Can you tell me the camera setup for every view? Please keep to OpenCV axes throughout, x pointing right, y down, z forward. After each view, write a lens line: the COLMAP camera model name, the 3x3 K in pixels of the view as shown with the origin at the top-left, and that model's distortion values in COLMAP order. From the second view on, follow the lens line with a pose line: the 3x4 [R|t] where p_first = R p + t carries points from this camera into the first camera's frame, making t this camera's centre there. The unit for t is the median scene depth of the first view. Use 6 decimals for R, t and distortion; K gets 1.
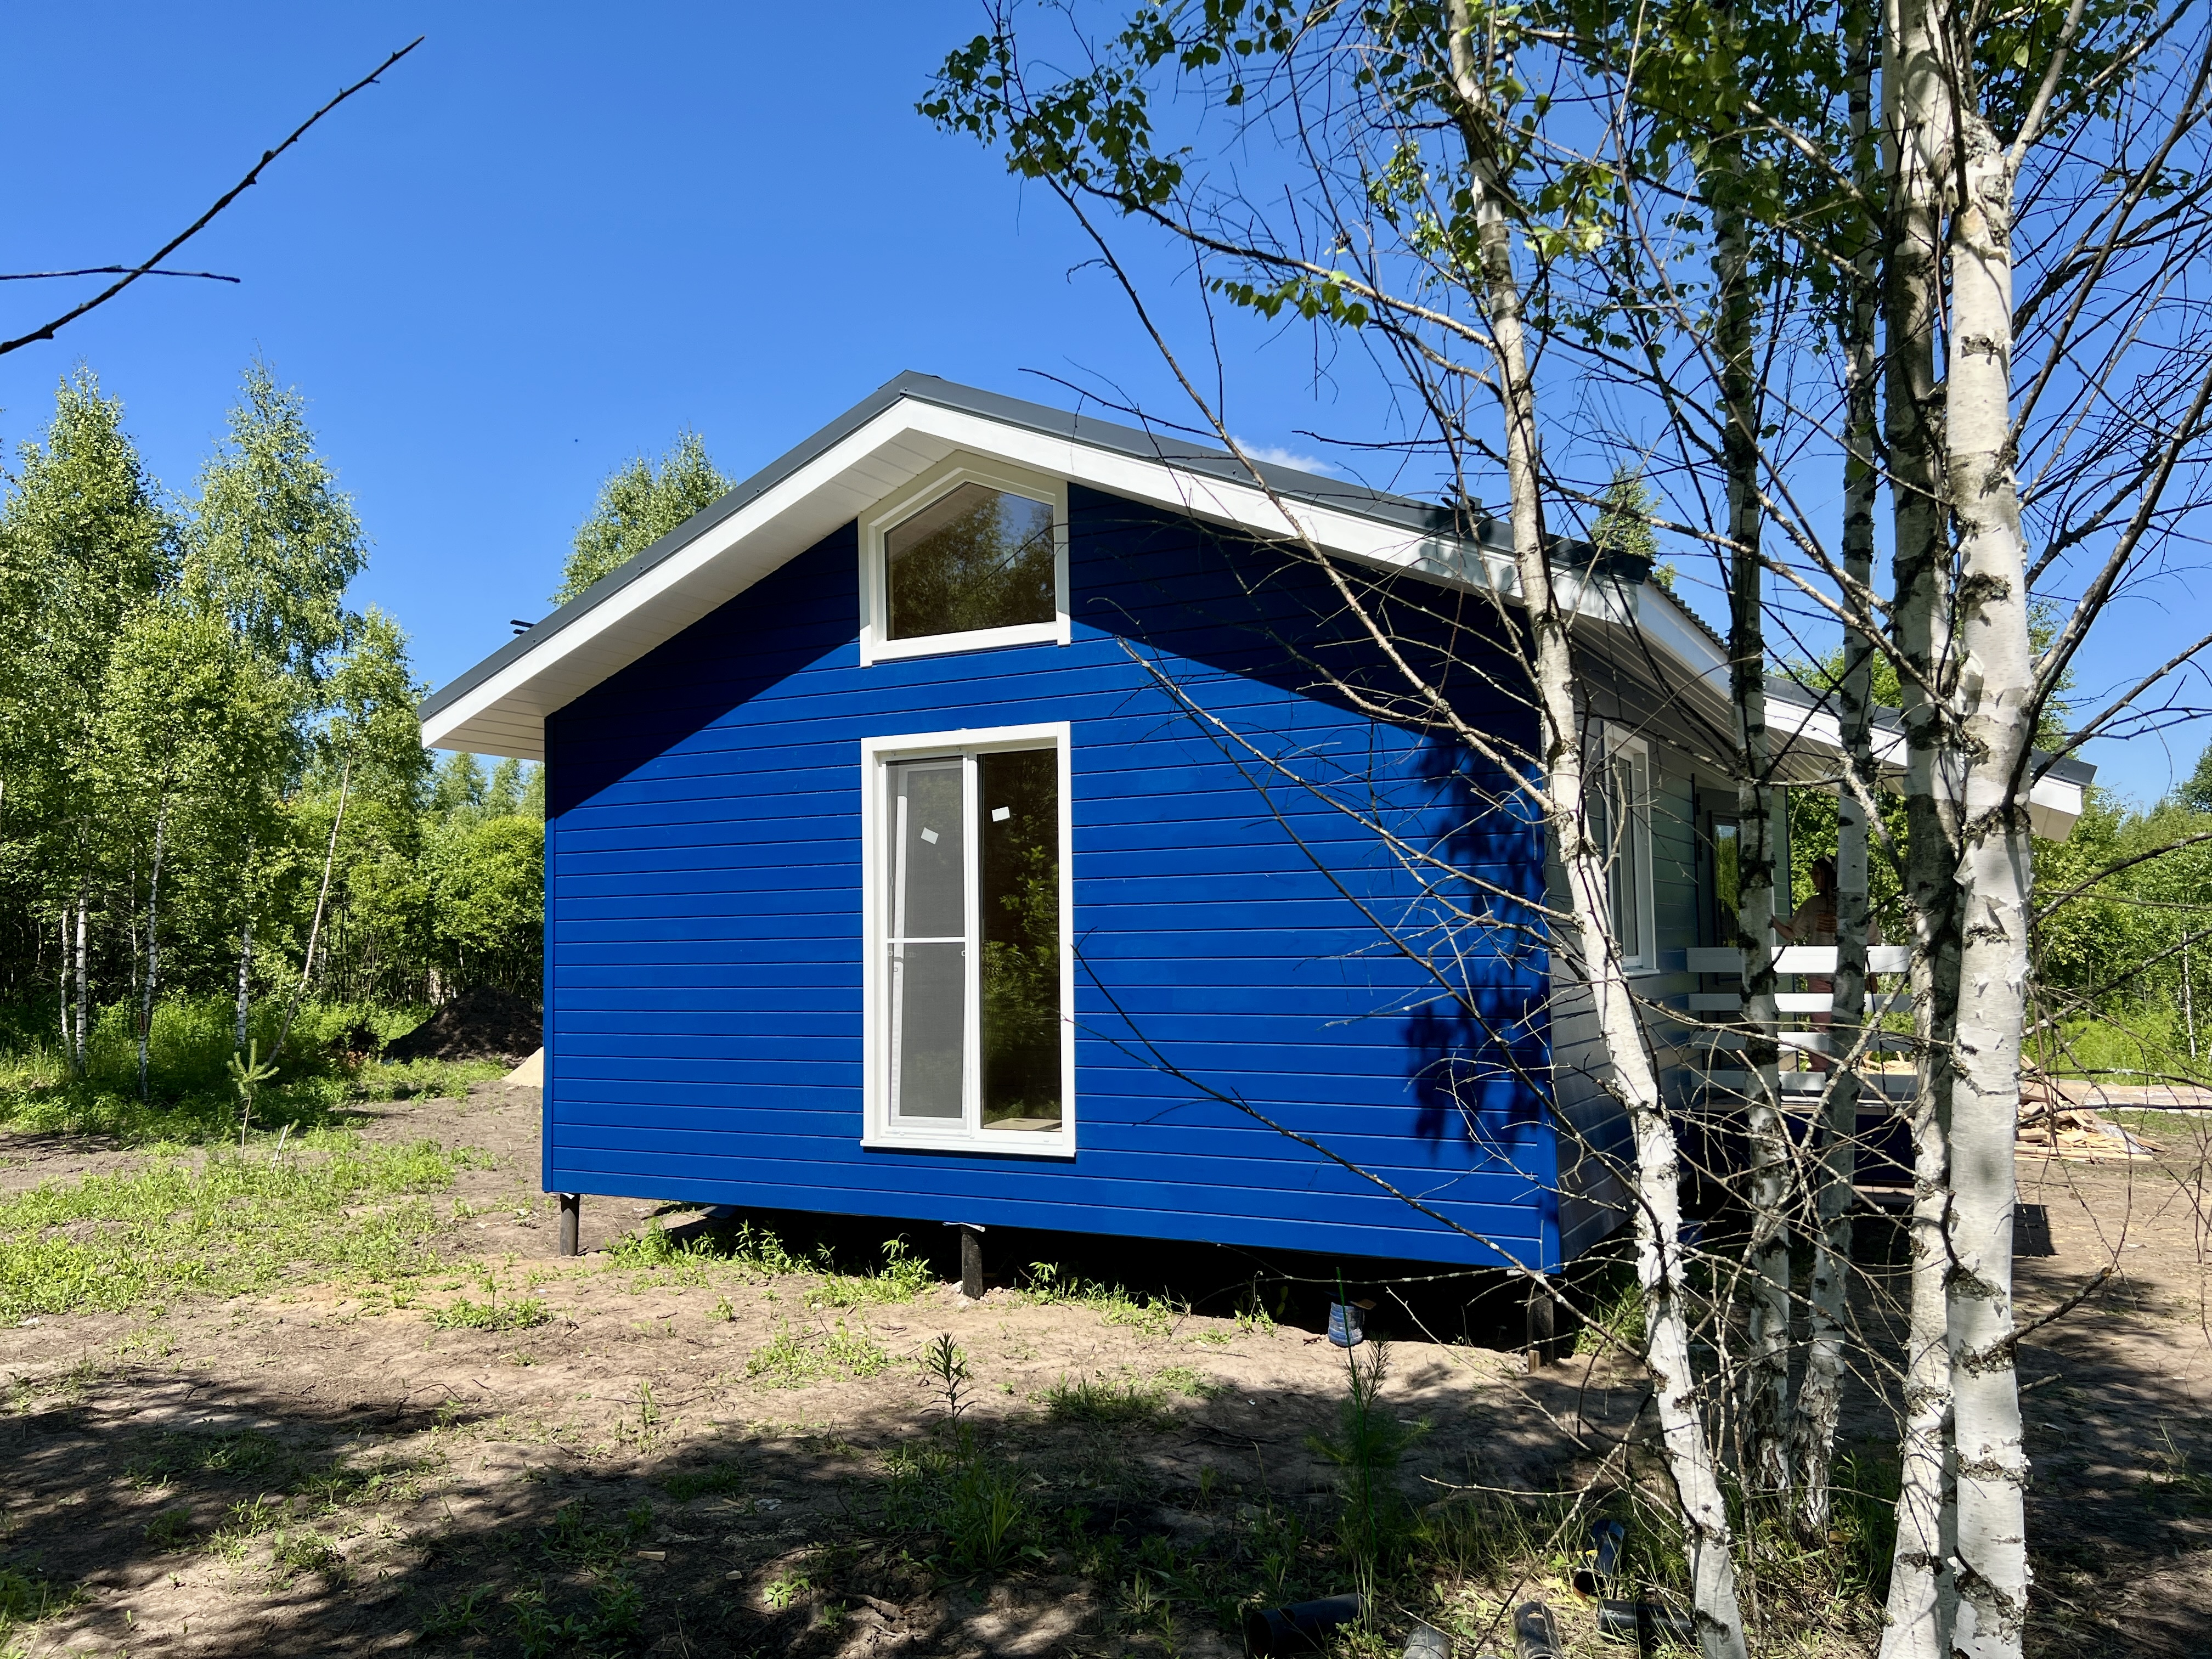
lens RADIAL K [[1669.2, 0, 1106.0], [0, 1669.2, 829.5], [0, 0, 1]] dist [0.055318, -0.056428]
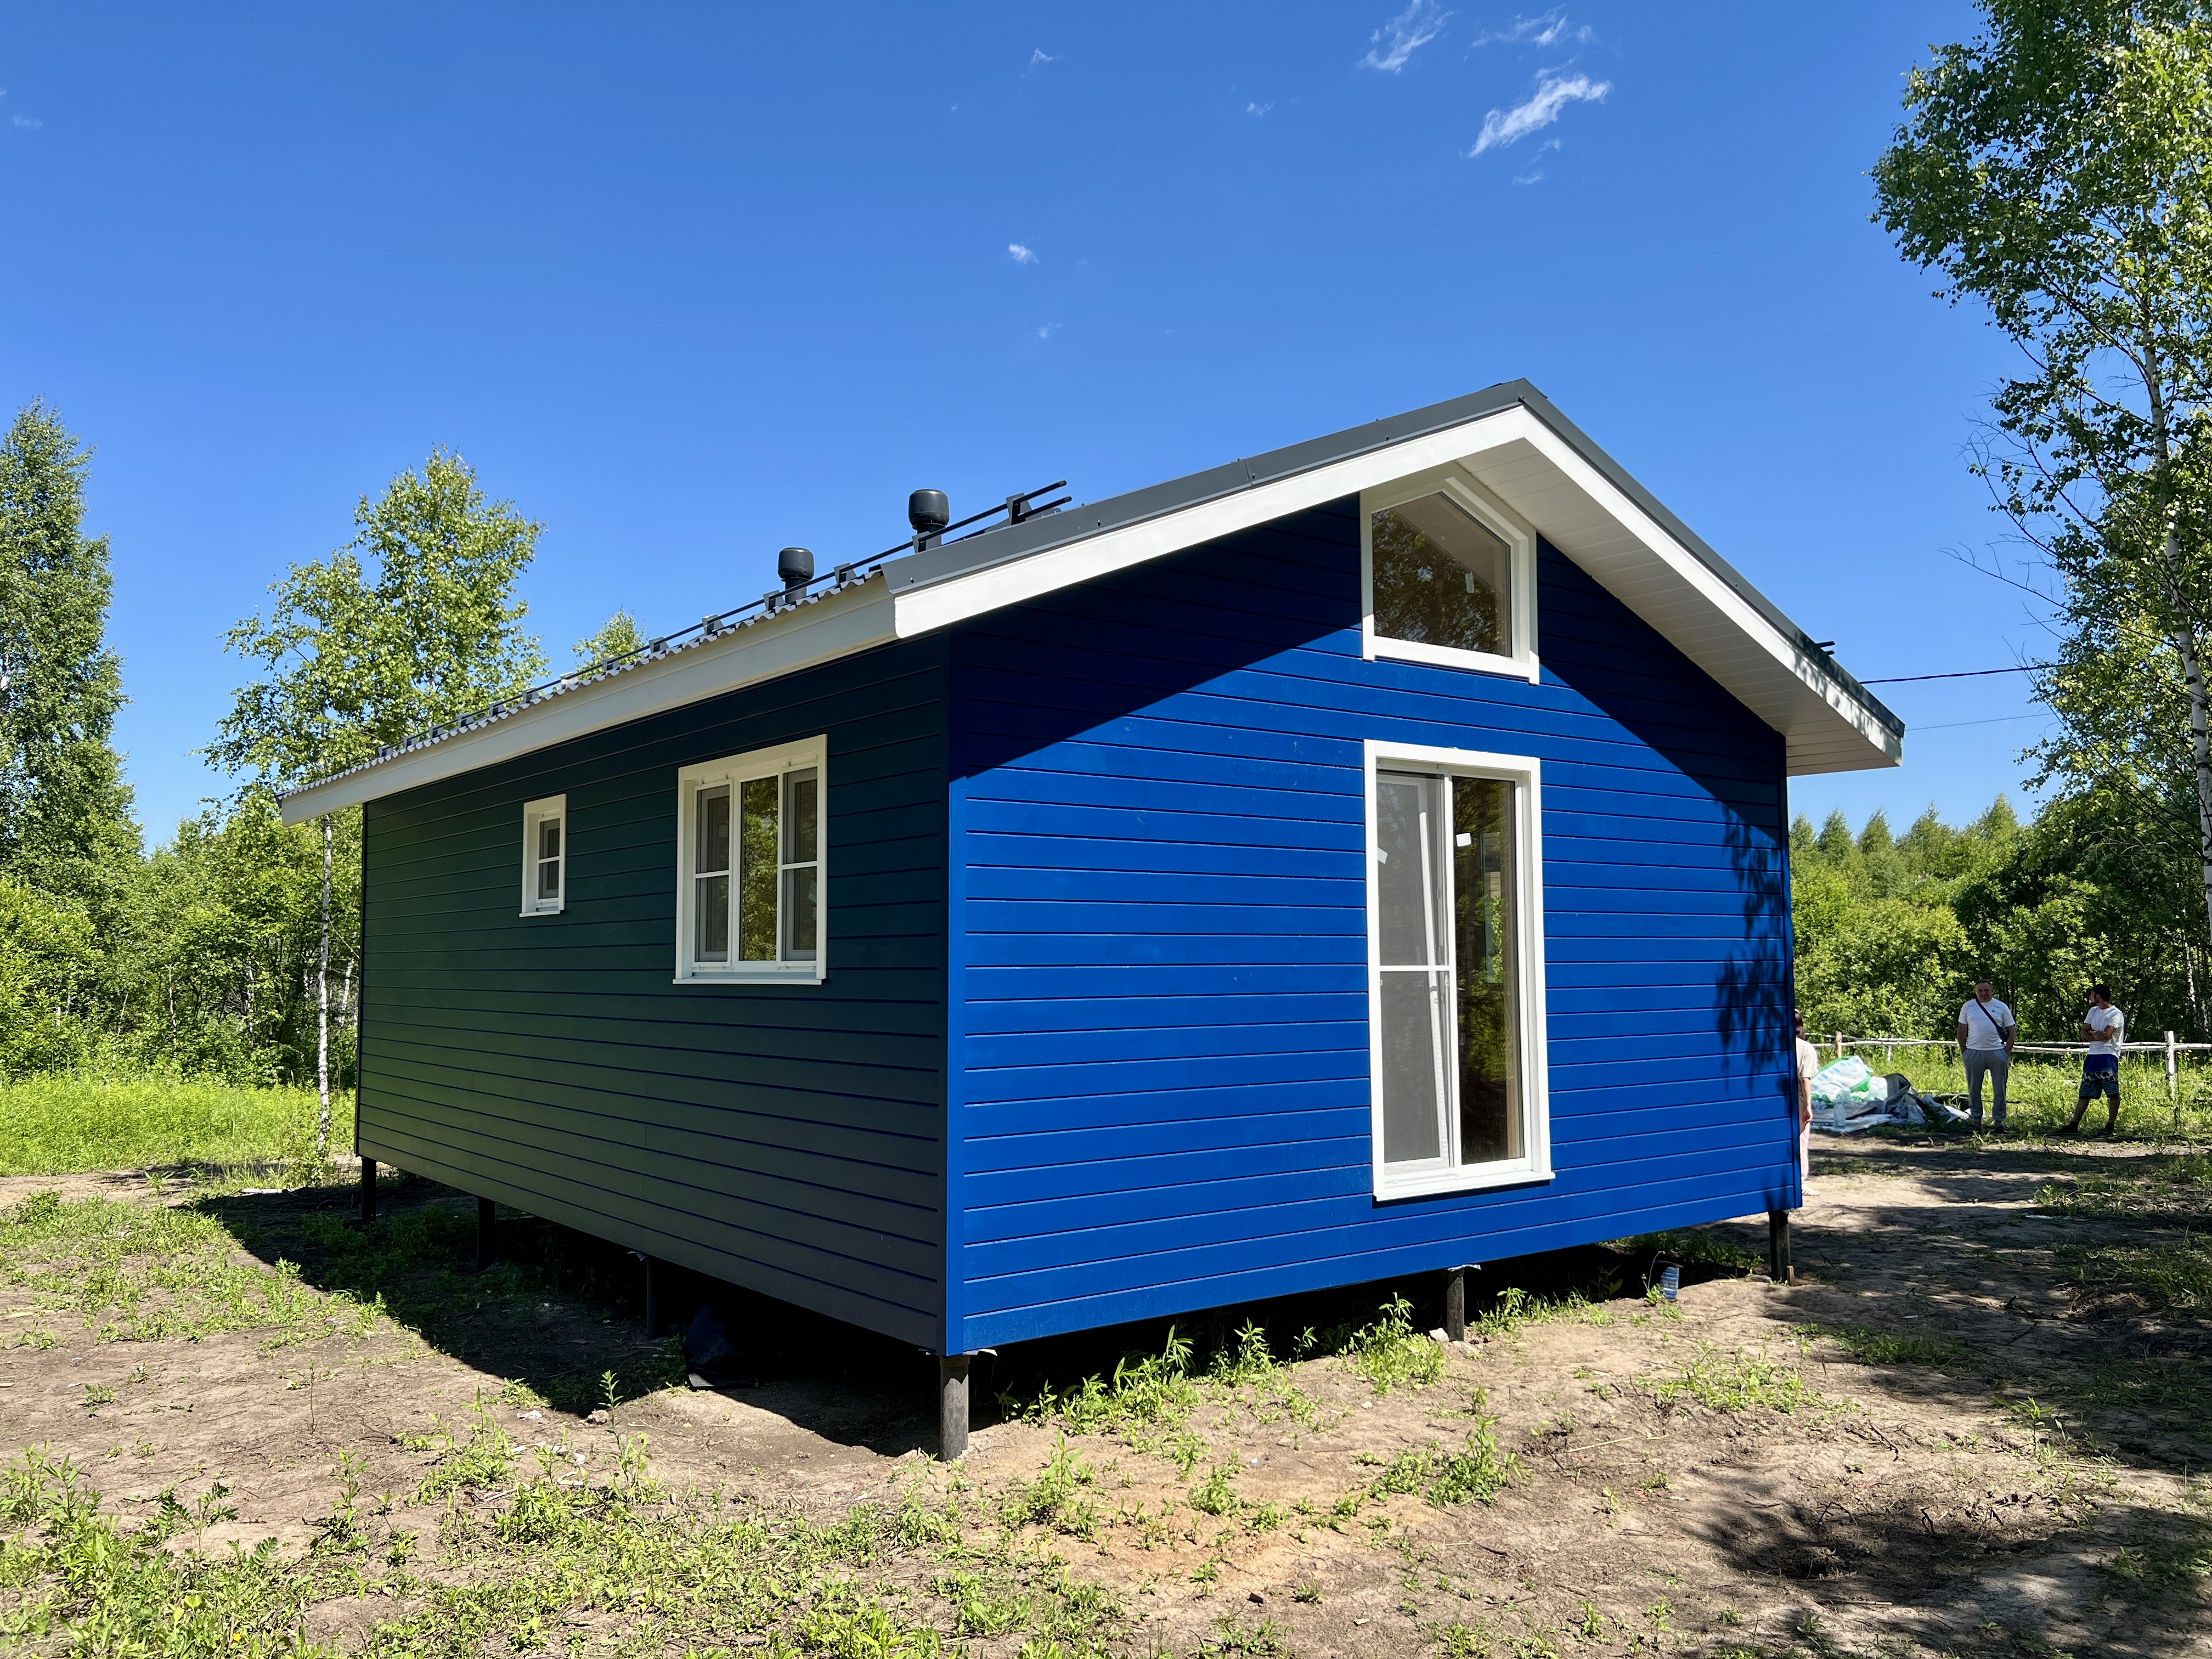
lens RADIAL K [[1669.2, 0, 1106.0], [0, 1669.2, 829.5], [0, 0, 1]] dist [0.055318, -0.056428]
pose [[0.432475, 0.088938, 0.897249, -1.011905], [-0.053884, 0.995894, -0.072743, 0.066007], [-0.900034, -0.016888, 0.435492, 0.746011]]
